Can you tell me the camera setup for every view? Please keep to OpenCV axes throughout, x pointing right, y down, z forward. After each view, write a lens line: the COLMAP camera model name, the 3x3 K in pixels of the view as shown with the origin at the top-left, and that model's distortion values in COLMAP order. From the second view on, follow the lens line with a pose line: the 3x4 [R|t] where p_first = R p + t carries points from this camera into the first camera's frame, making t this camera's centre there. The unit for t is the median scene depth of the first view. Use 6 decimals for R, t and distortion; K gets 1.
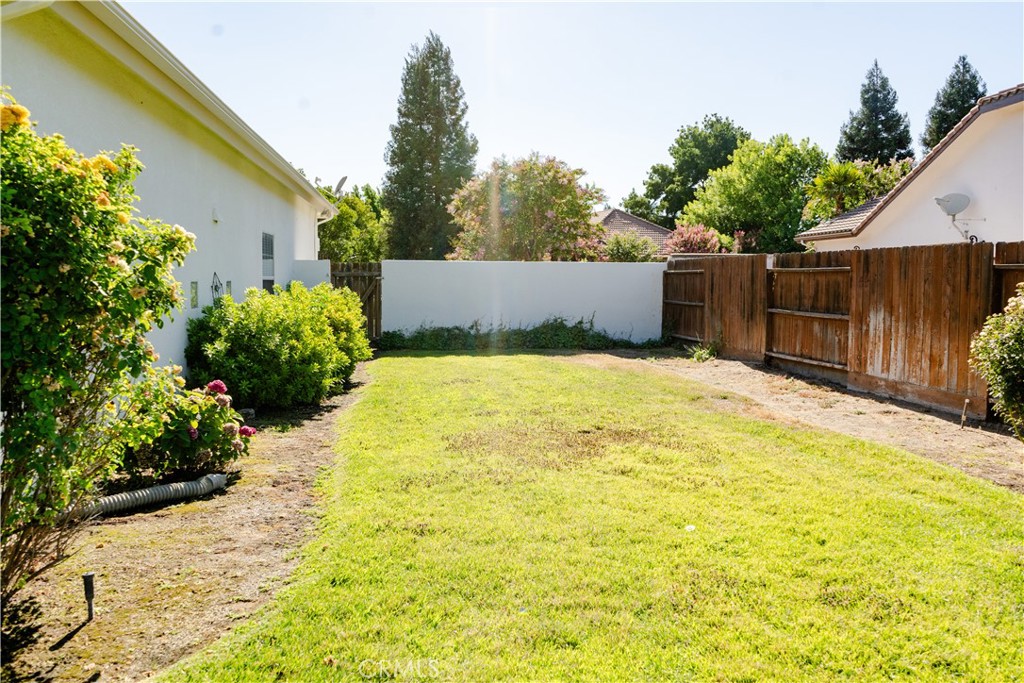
lens RADIAL K [[816.9, 0, 512.1], [0, 816.9, 340.2], [0, 0, 1]] dist [-0.007683, -0.008646]
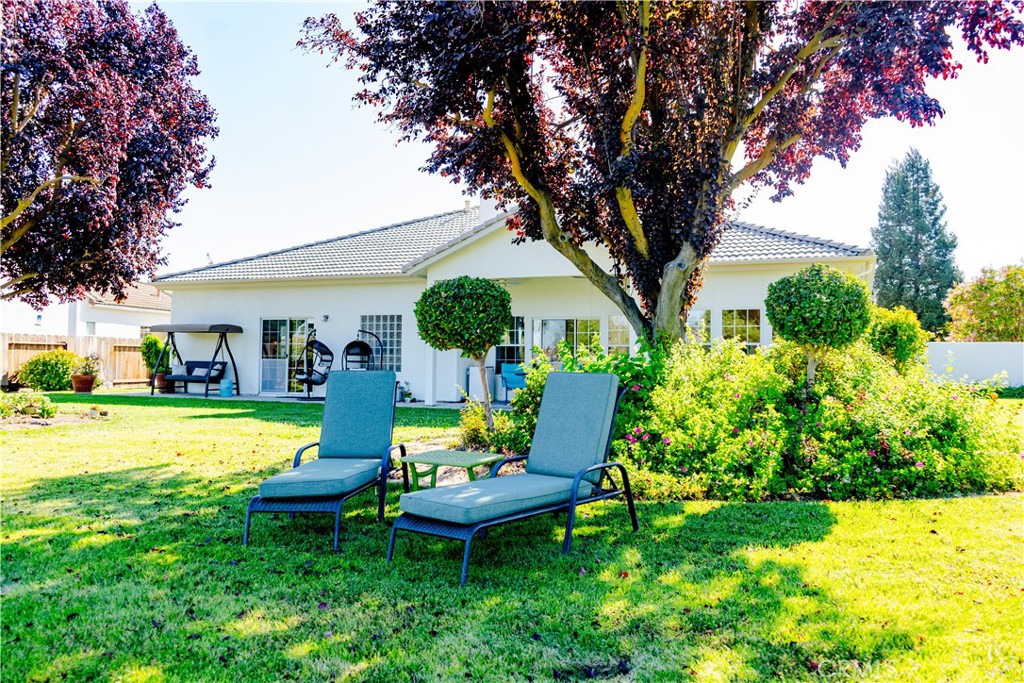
lens RADIAL K [[816.9, 0, 512.2], [0, 816.9, 344.5], [0, 0, 1]] dist [-0.007683, -0.008646]
pose [[0.866193, -0.004088, -0.499693, -0.012313], [-0.044041, 0.995451, -0.084487, 0.025814], [0.497765, 0.095189, 0.862073, -0.260961]]
